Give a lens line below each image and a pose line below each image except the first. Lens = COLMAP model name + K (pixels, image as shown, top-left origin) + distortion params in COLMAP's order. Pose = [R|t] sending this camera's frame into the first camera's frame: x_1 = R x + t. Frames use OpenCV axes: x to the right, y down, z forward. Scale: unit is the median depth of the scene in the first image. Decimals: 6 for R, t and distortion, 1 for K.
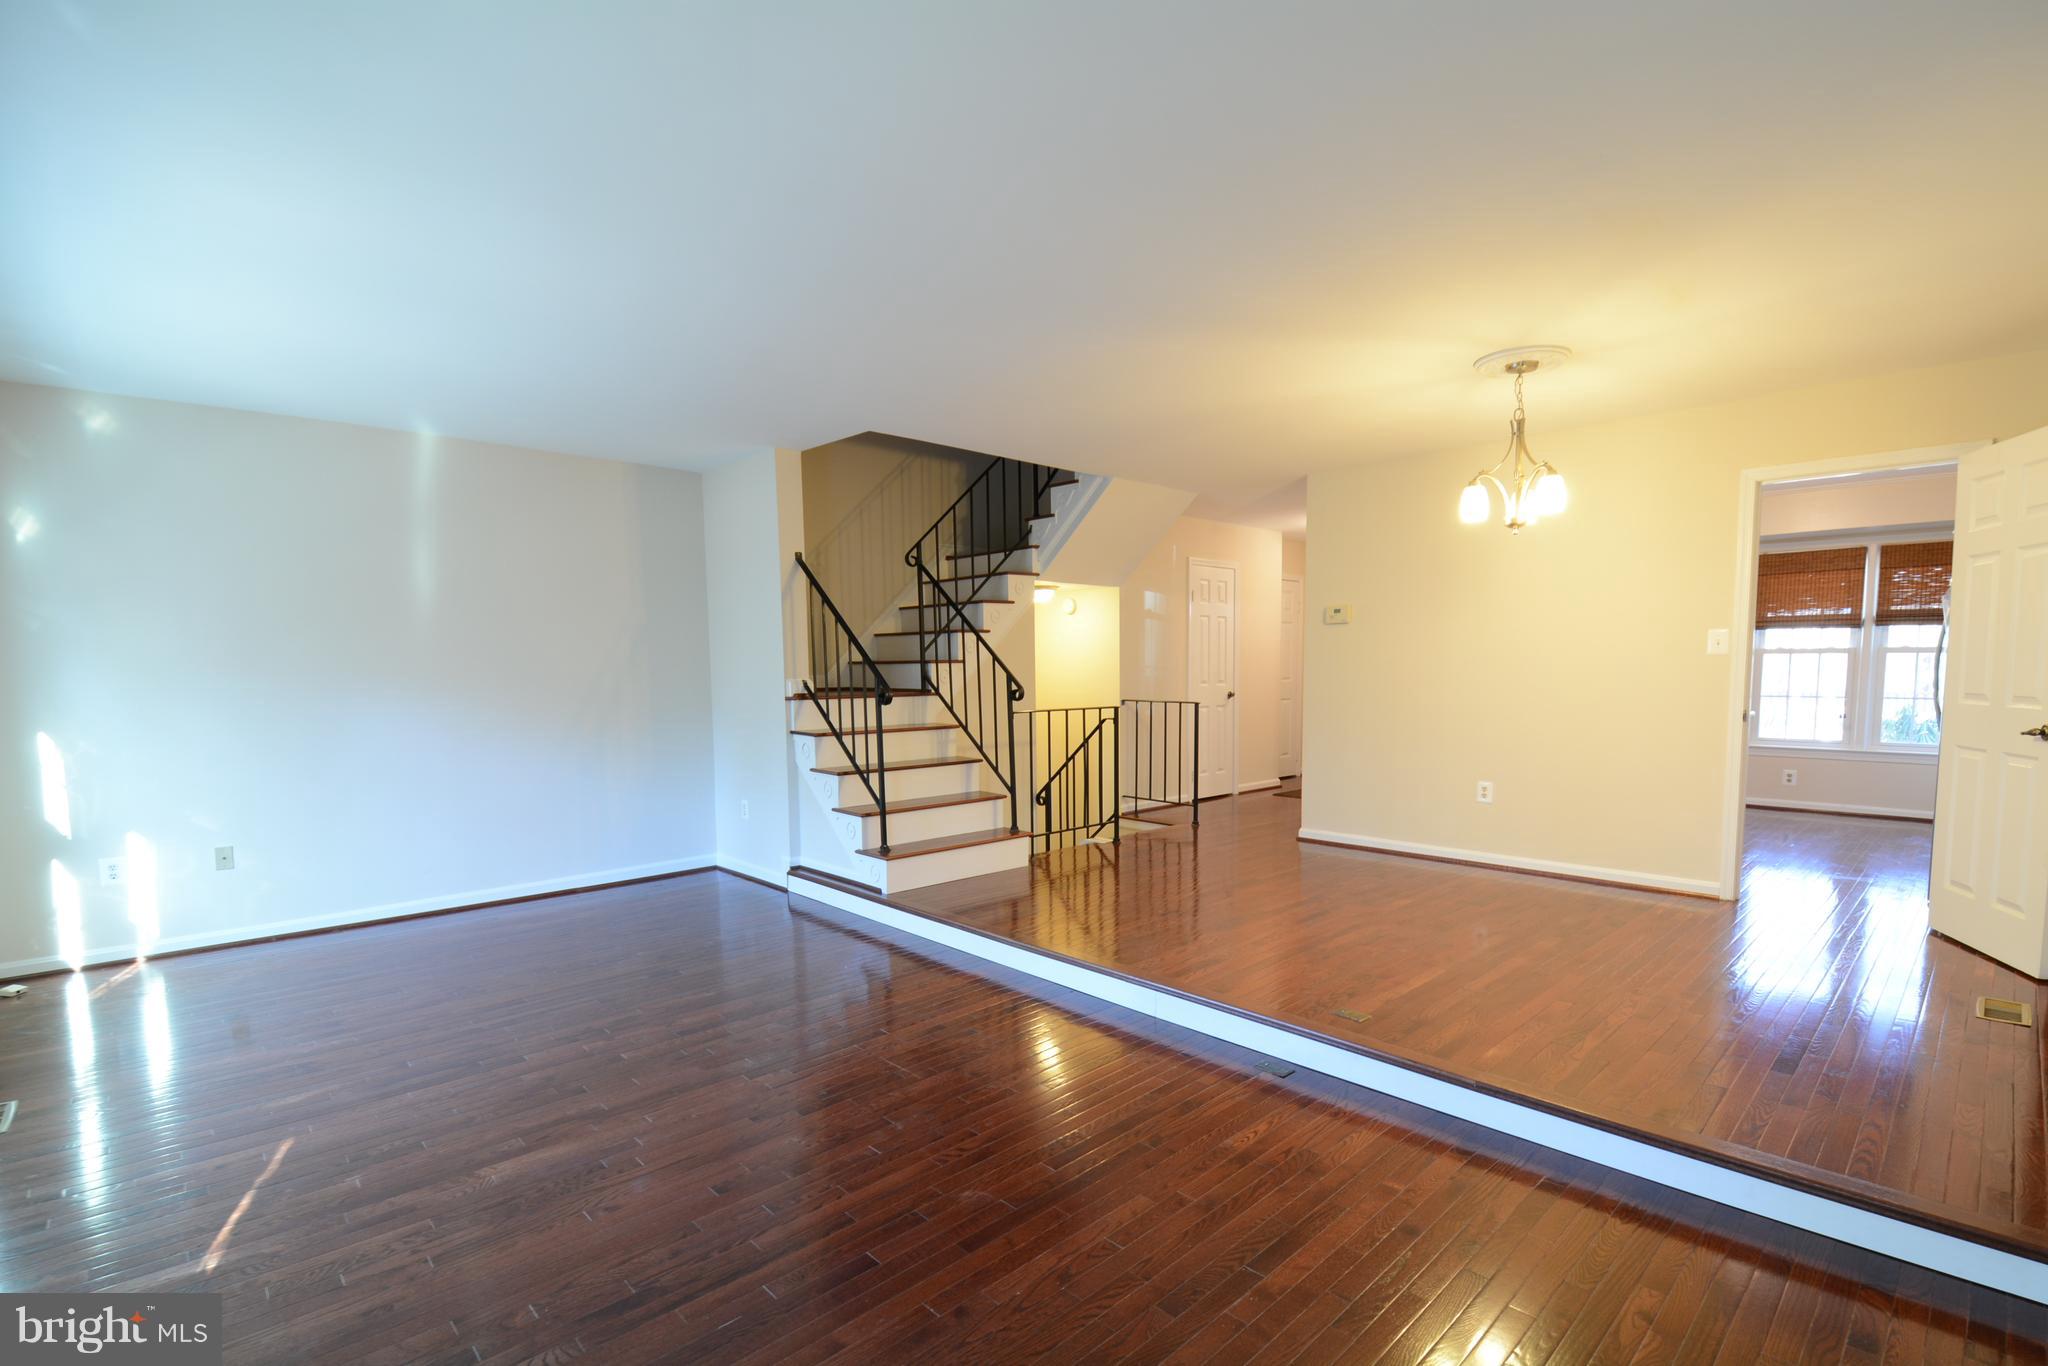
lens RADIAL K [[931.3, 0, 1048.0], [0, 931.3, 752.0], [0, 0, 1]] dist [0.018912, -0.024950]
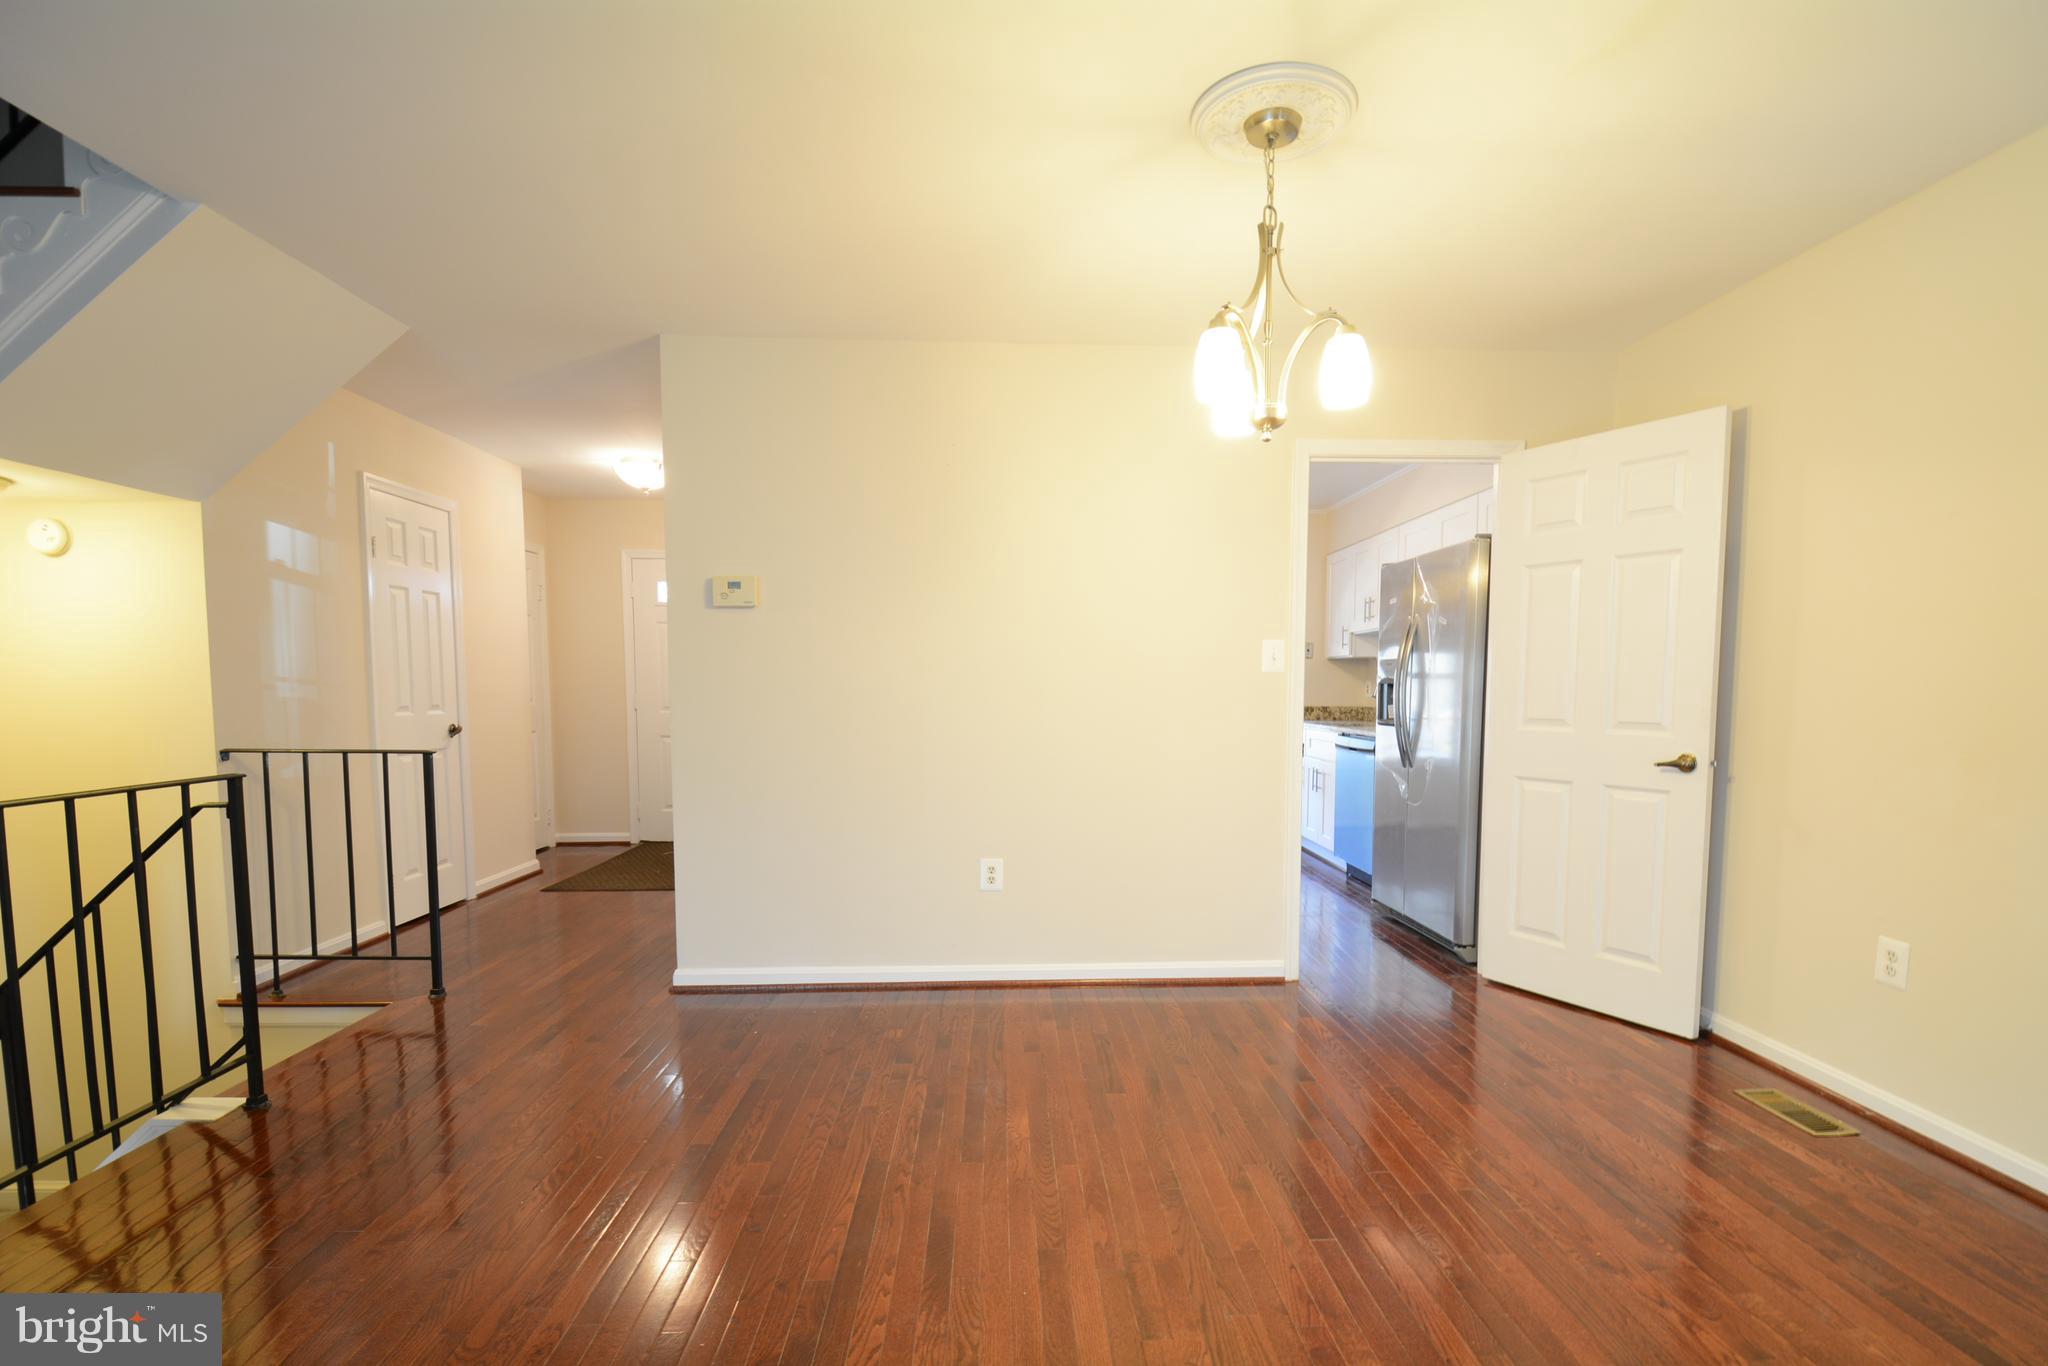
lens RADIAL K [[931.3, 0, 1048.0], [0, 931.3, 752.0], [0, 0, 1]] dist [0.018912, -0.024950]
pose [[0.654189, -0.045675, 0.754950, -0.000998], [0.060173, 0.998154, 0.008247, -0.040064], [-0.753933, 0.040032, 0.655730, 0.457717]]
